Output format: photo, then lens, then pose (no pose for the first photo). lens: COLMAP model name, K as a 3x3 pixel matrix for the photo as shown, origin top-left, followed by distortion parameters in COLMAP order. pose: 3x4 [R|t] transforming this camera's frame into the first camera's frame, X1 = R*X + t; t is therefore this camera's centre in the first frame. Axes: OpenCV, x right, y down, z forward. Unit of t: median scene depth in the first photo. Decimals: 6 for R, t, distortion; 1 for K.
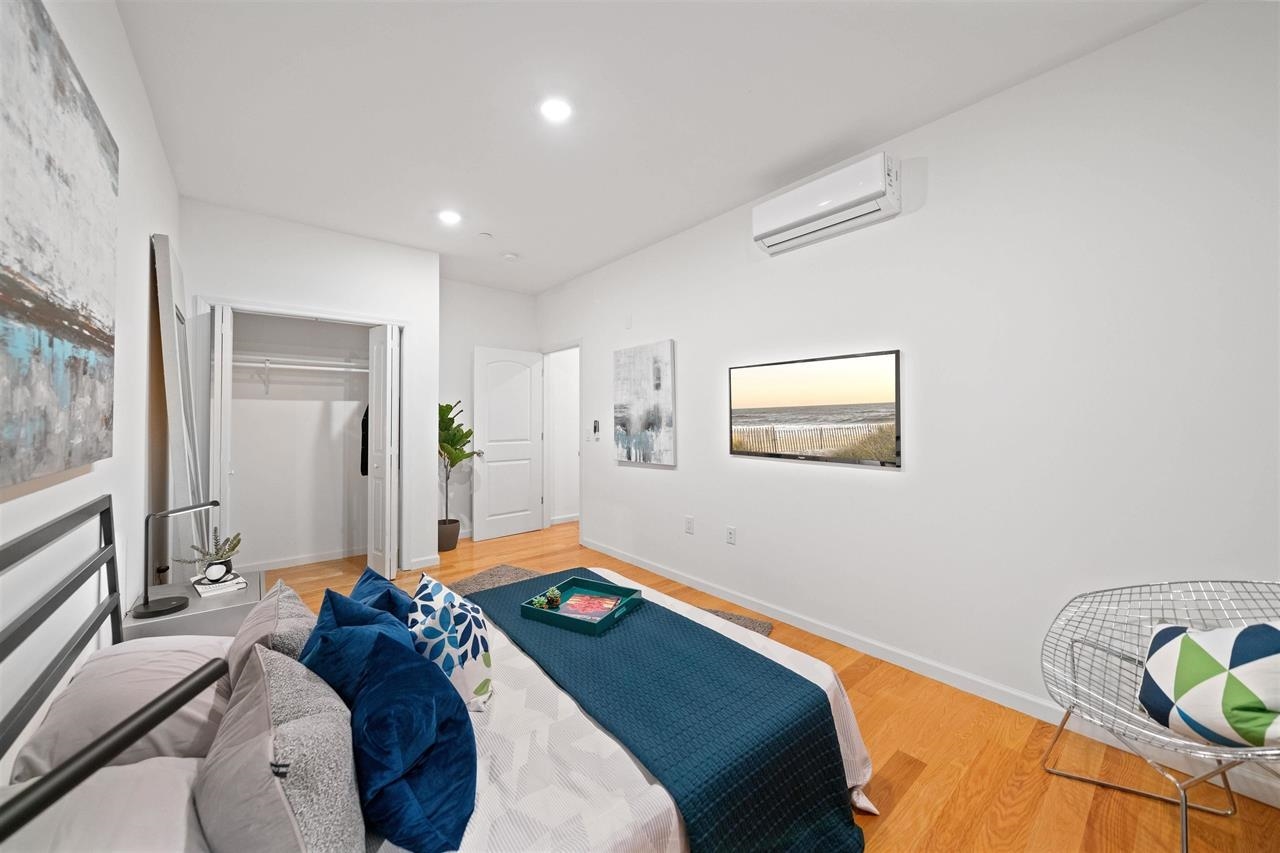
lens RADIAL K [[457.3, 0, 634.5], [0, 457.3, 409.3], [0, 0, 1]] dist [-0.000896, -0.000034]
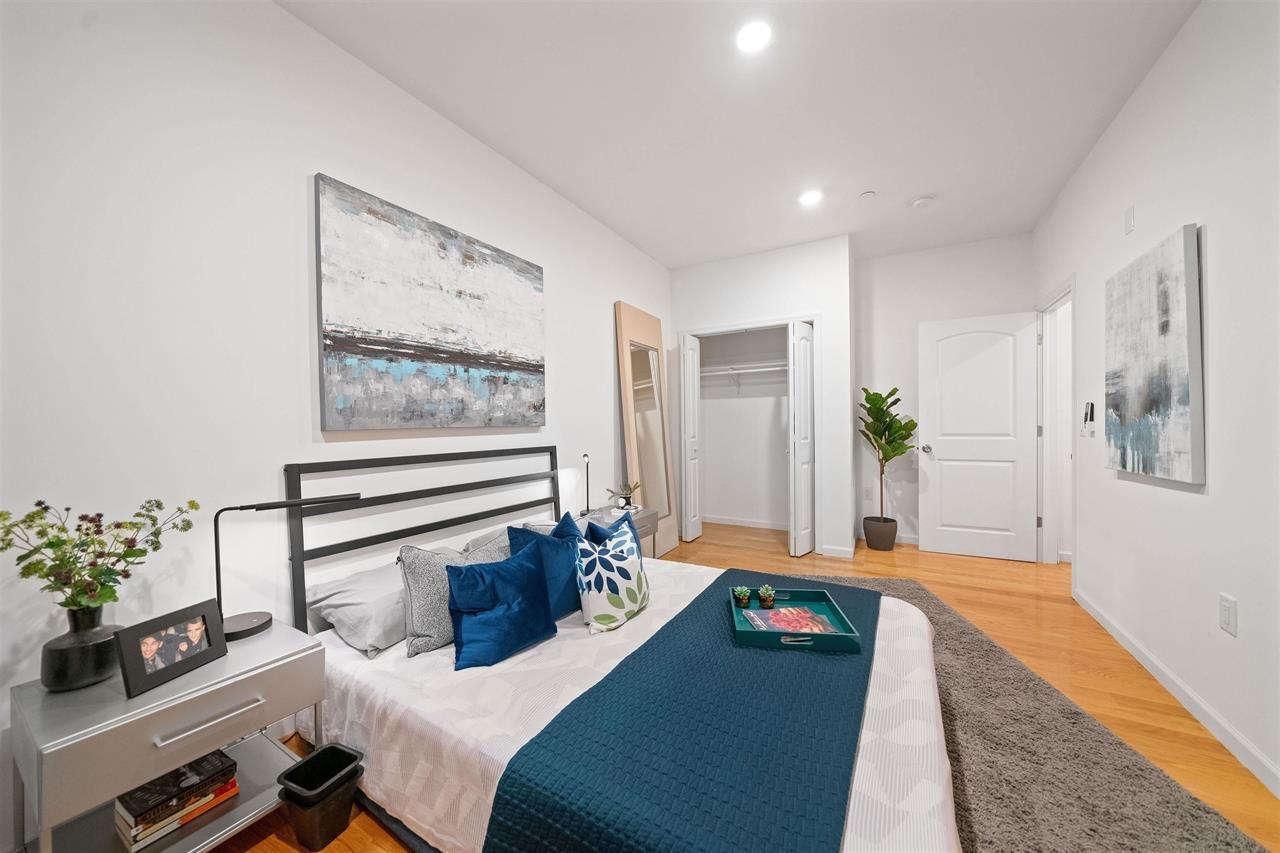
lens RADIAL K [[440.6, 0, 633.6], [0, 440.6, 427.9], [0, 0, 1]] dist [-0.002416, -0.000112]
pose [[0.351283, 0.004759, -0.936257, 0.295213], [0.030160, 0.999411, 0.016397, 0.035557], [0.935783, -0.033997, 0.350932, 0.262453]]
